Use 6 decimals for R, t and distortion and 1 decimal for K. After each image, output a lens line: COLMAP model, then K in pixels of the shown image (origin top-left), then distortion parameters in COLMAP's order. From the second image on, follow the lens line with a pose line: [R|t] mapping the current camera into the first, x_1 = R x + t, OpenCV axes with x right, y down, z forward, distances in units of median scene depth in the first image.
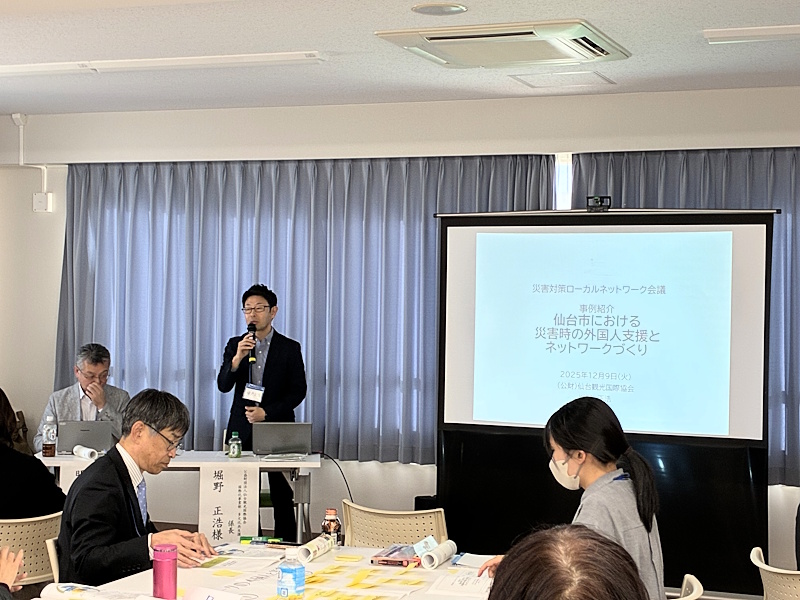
lens RADIAL K [[1489.3, 0, 405.3], [0, 1489.3, 296.9], [0, 0, 1]] dist [0.068318, 0.000000]
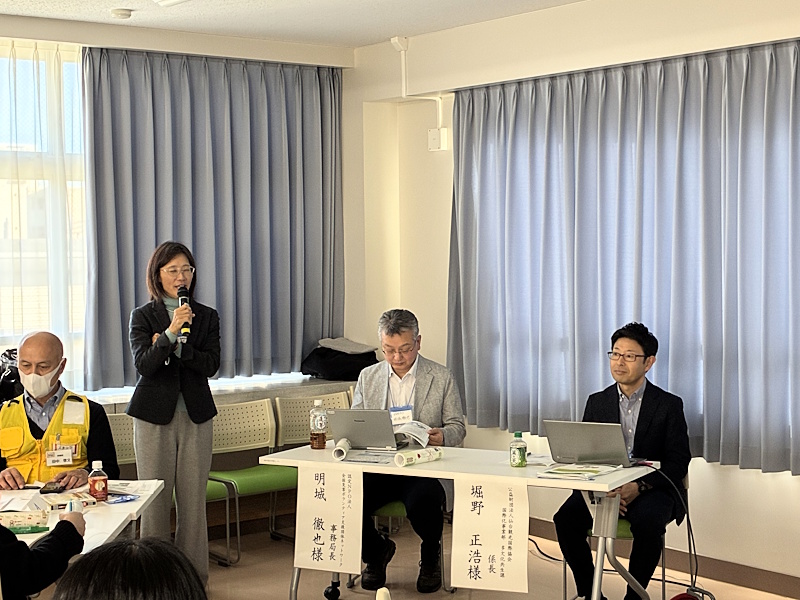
lens RADIAL K [[1379.8, 0, 393.6], [0, 1379.8, 301.2], [0, 0, 1]] dist [0.053180, 0.000000]
pose [[0.850122, -0.001488, -0.526584, 0.184692], [0.025535, 0.998936, 0.038401, -0.001671], [0.525967, -0.046091, 0.849255, 0.374407]]
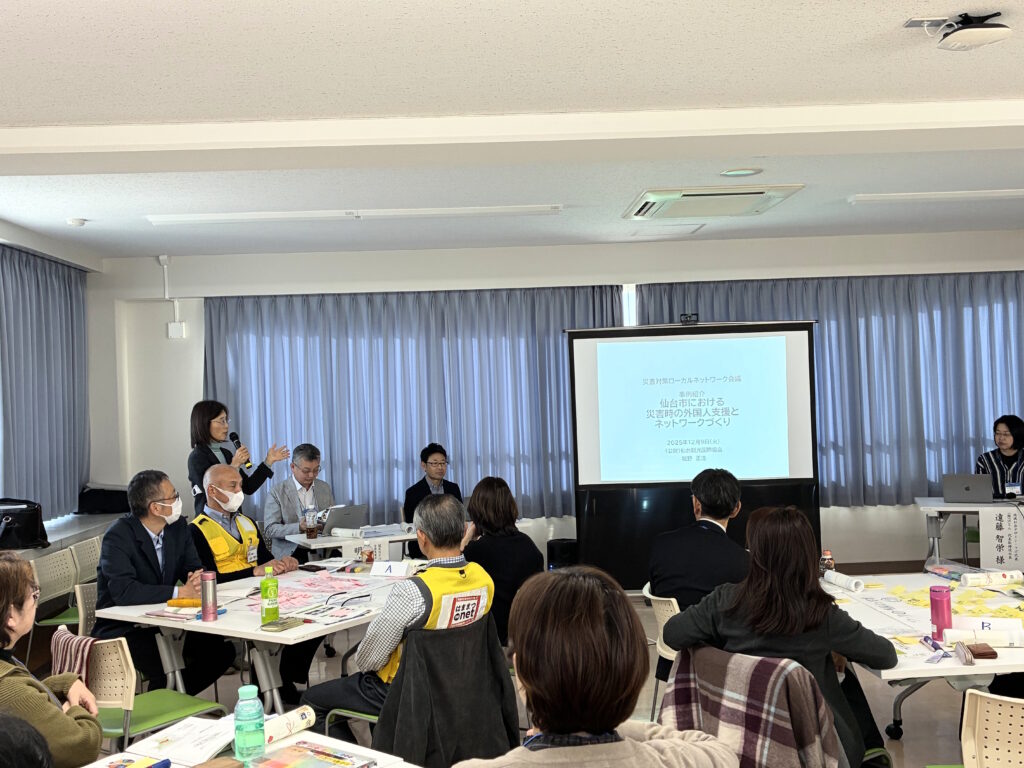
lens RADIAL K [[1036.1, 0, 505.9], [0, 1036.1, 385.0], [0, 0, 1]] dist [0.014807, 0.000000]
pose [[0.918315, -0.044770, 0.393310, -0.397033], [0.047875, 0.998851, 0.001916, -0.010438], [-0.392944, 0.017070, 0.919404, 0.166972]]
